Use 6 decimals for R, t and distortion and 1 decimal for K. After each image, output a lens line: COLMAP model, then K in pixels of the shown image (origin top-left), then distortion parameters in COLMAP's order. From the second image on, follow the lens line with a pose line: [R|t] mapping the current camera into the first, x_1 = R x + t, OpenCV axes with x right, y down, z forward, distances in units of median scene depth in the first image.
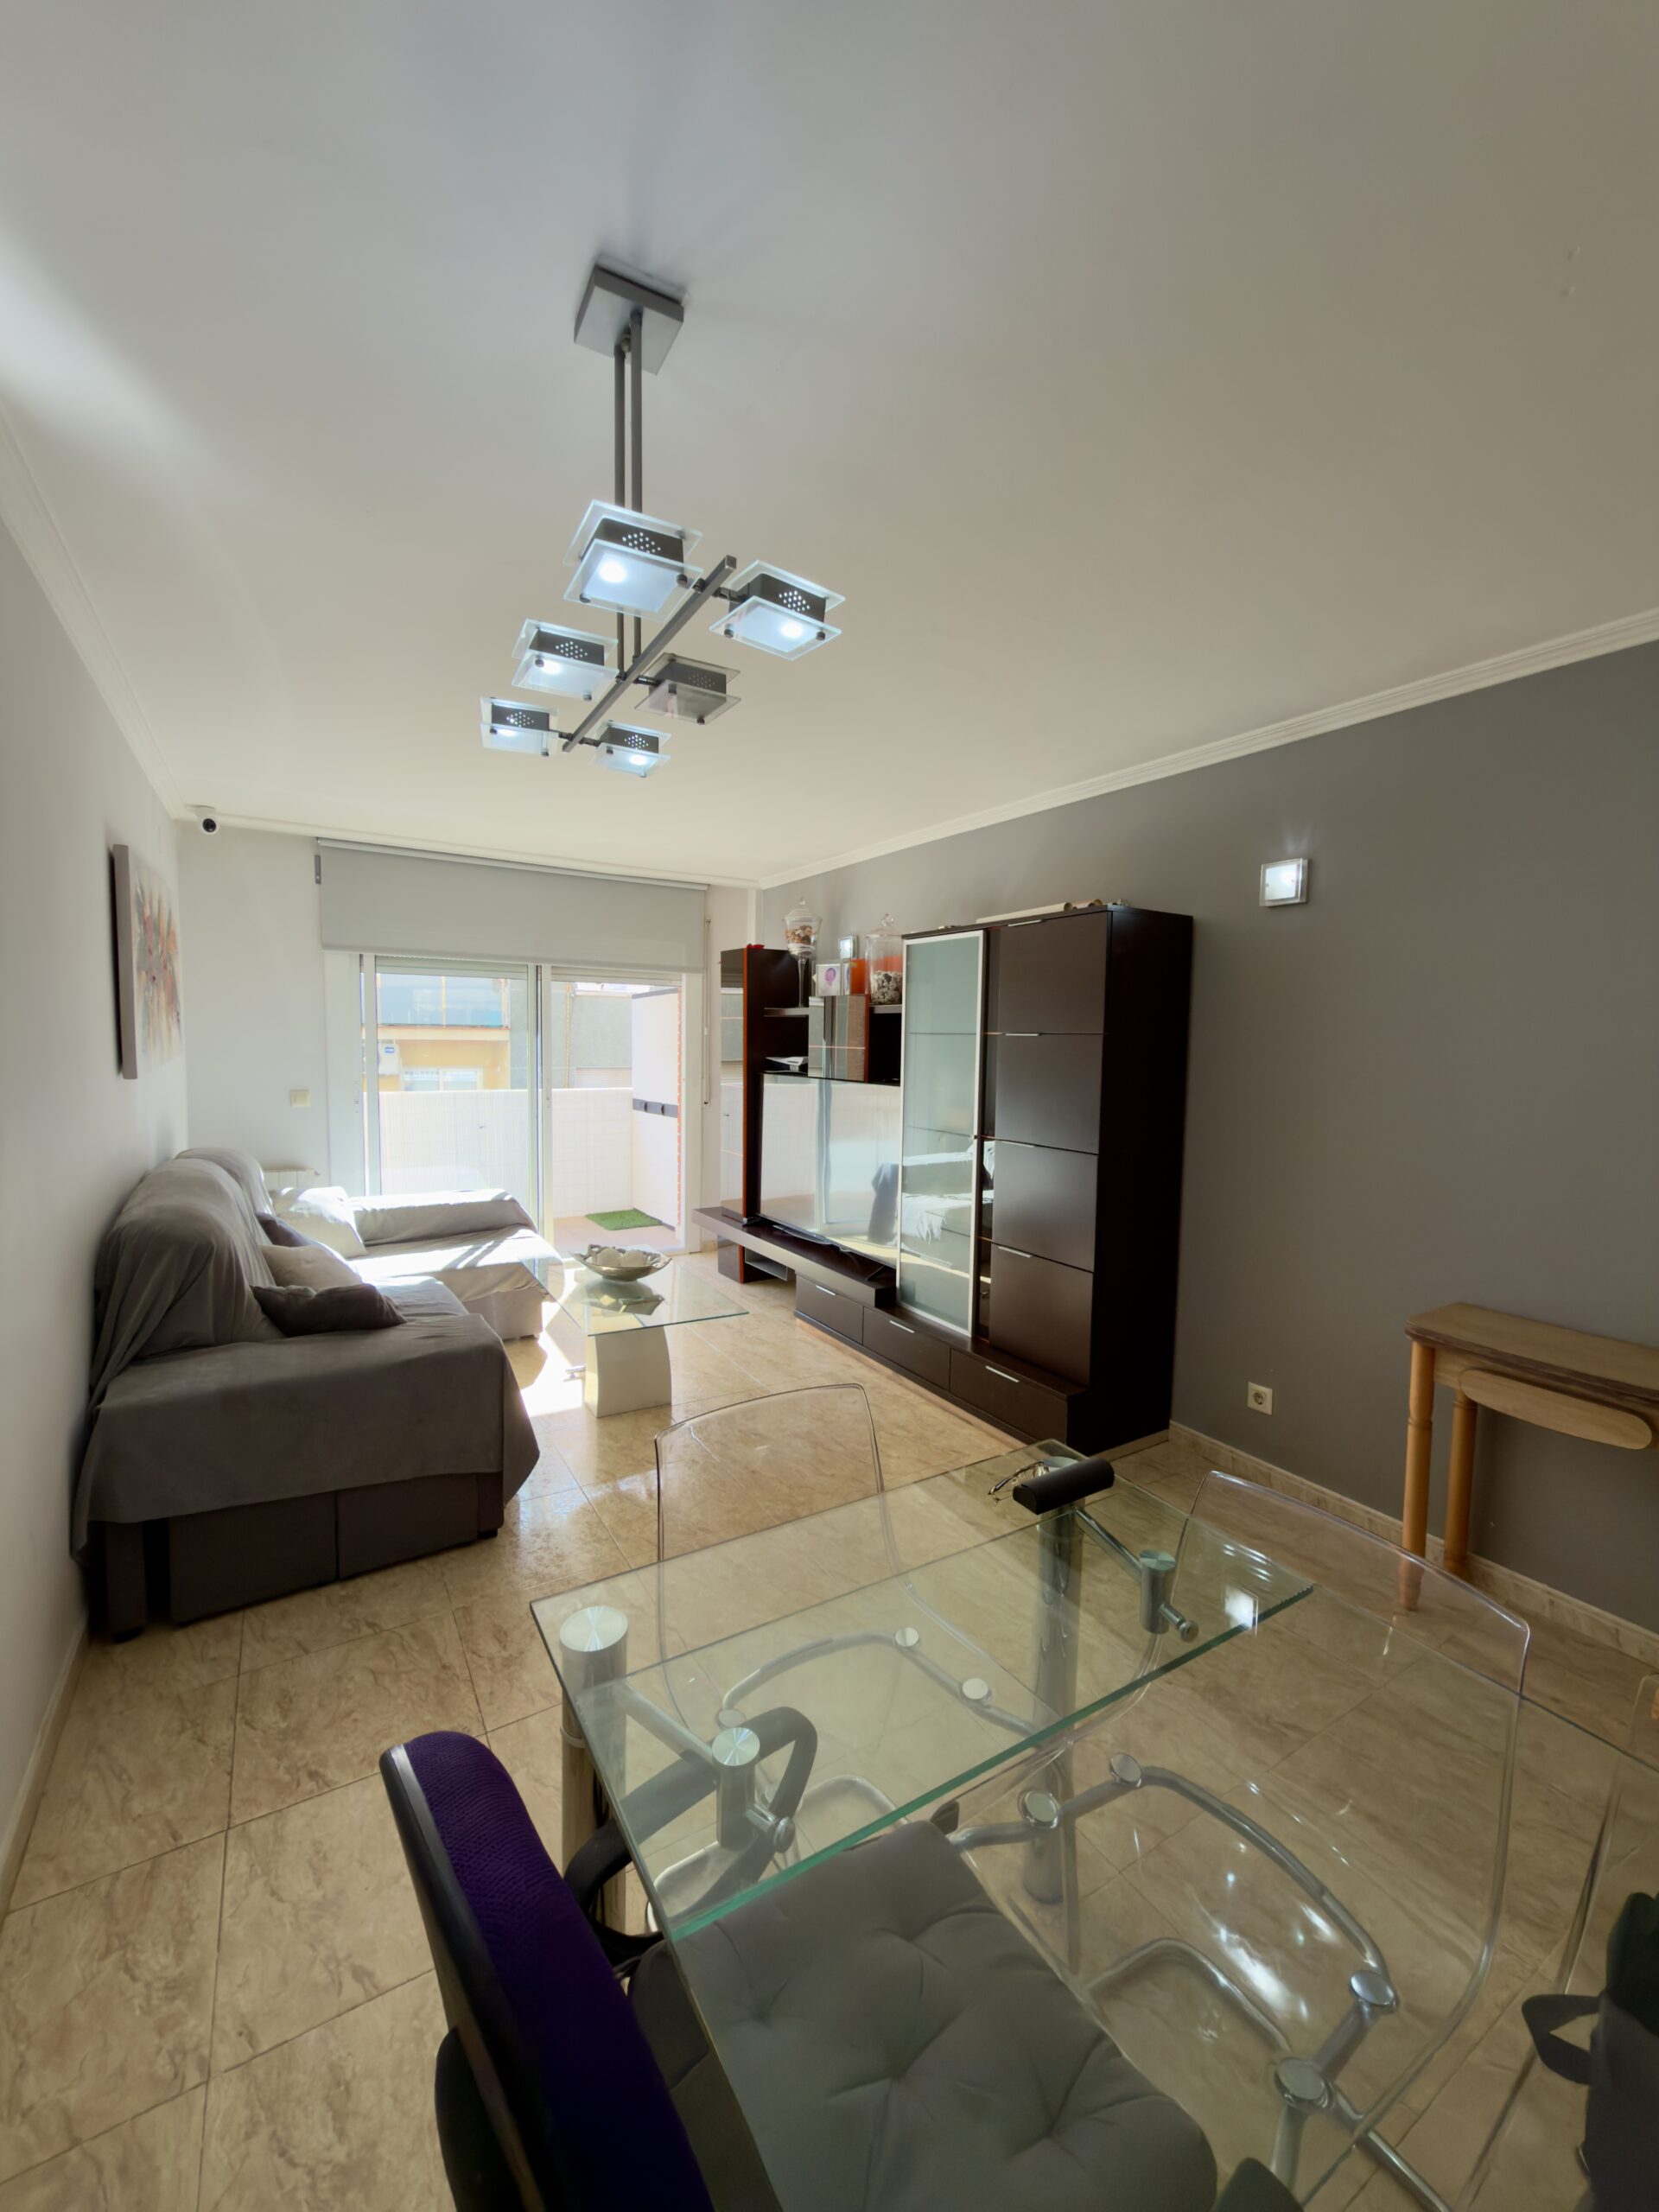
lens RADIAL K [[886.5, 0, 840.8], [0, 886.5, 1110.2], [0, 0, 1]] dist [0.000283, 0.000015]
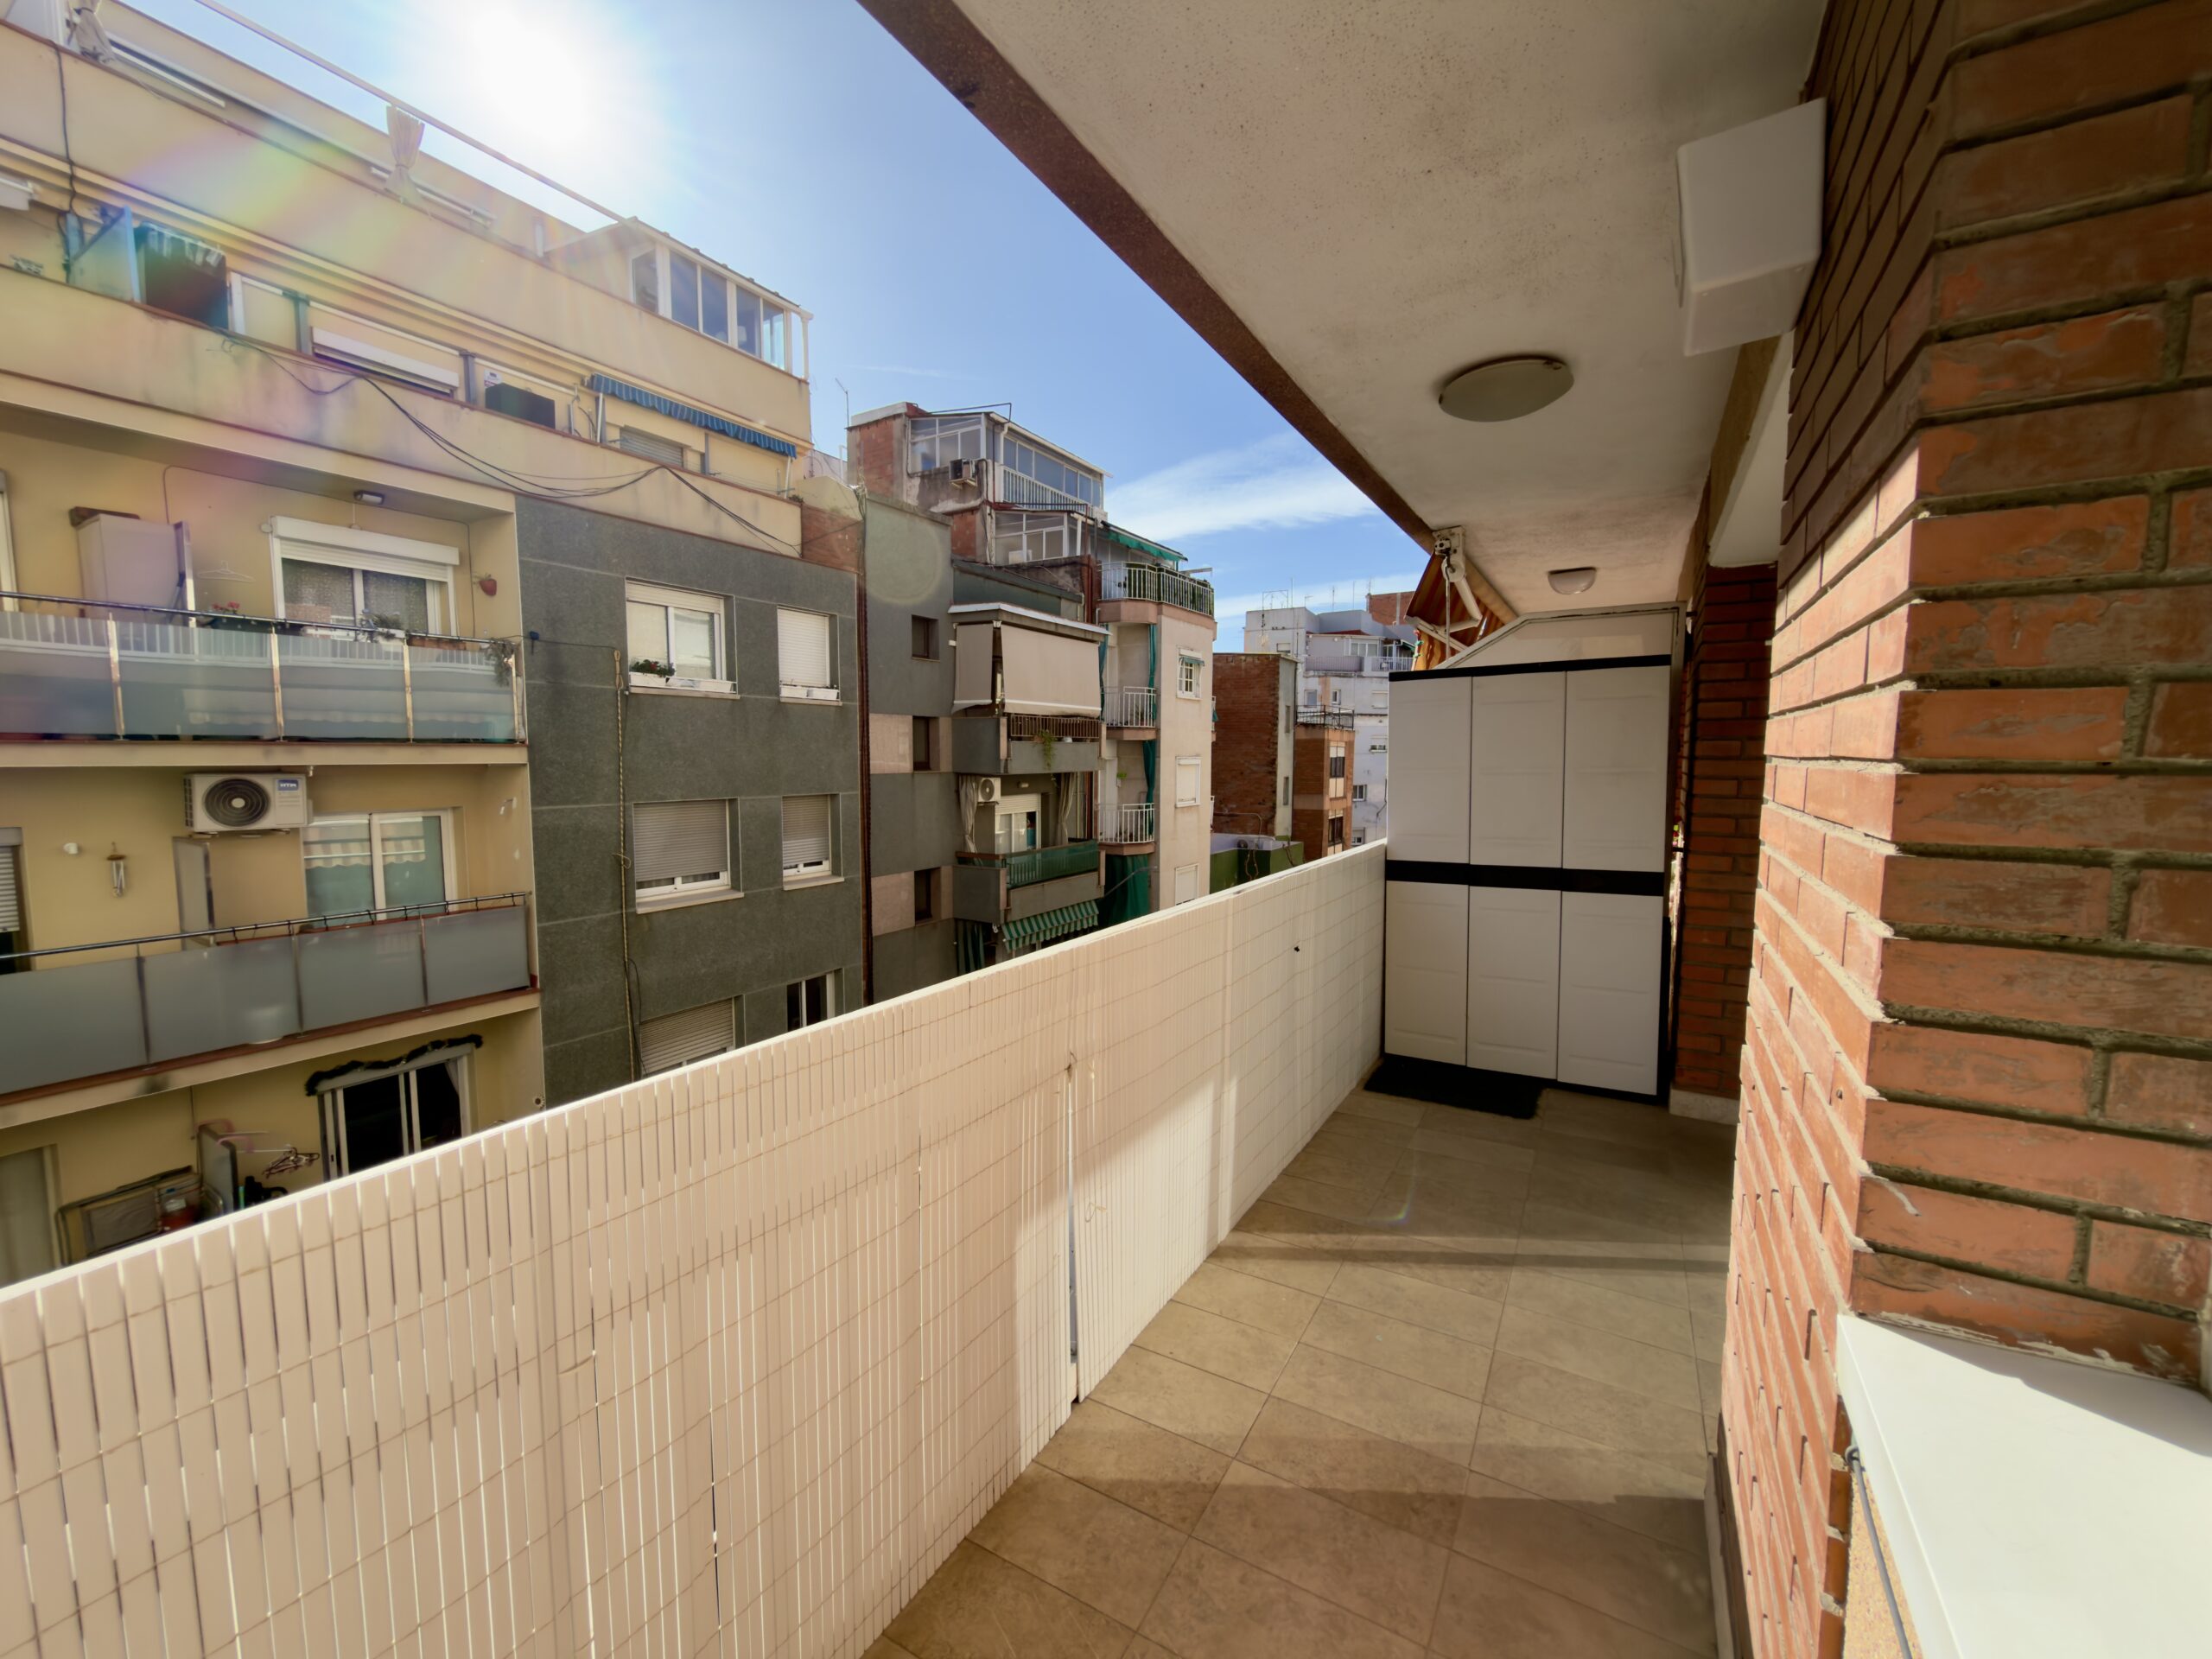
lens RADIAL K [[886.5, 0, 1105.7], [0, 886.5, 827.8], [0, 0, 1]] dist [0.000283, 0.000015]
pose [[0.883623, -0.051345, 0.465375, -1.949532], [0.048258, 0.998663, 0.018554, -0.161548], [-0.465706, 0.006064, 0.884919, 1.646407]]
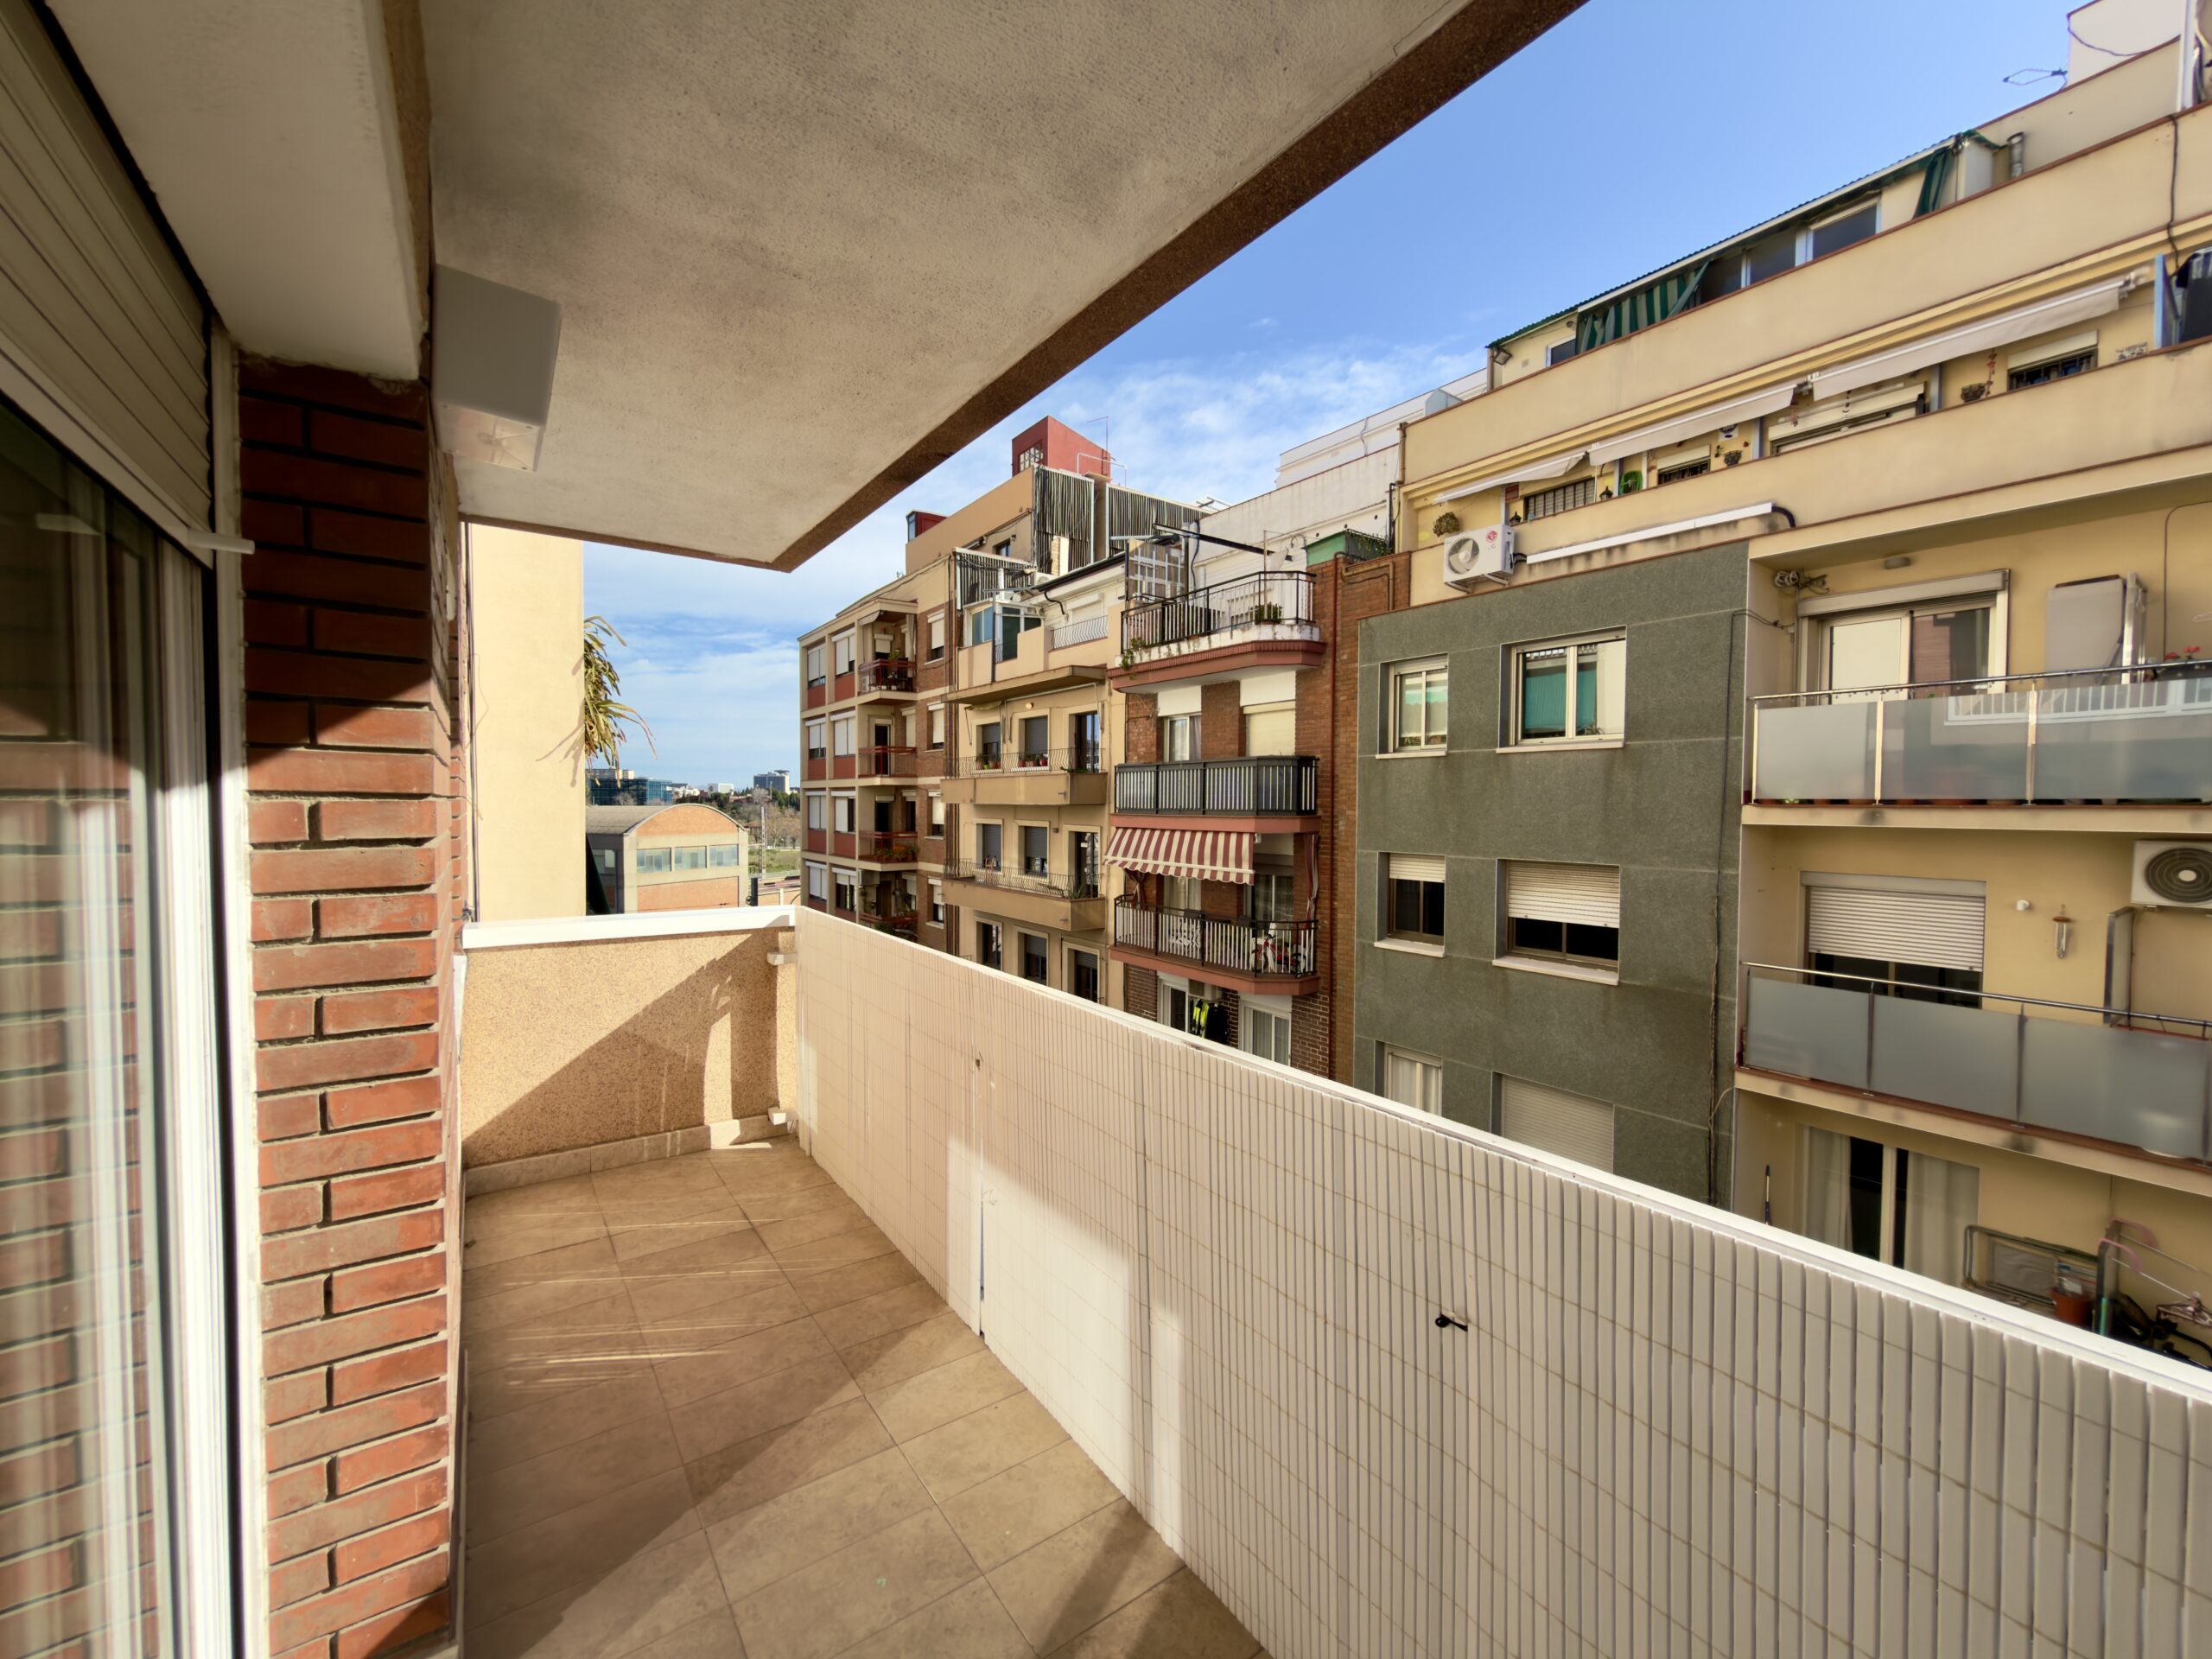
lens RADIAL K [[886.5, 0, 1100.3], [0, 886.5, 824.5], [0, 0, 1]] dist [0.000283, 0.000015]
pose [[0.062567, 0.009149, -0.997999, -0.598866], [-0.084661, 0.996402, 0.003827, -0.228561], [0.994444, 0.084252, 0.063116, 2.398404]]
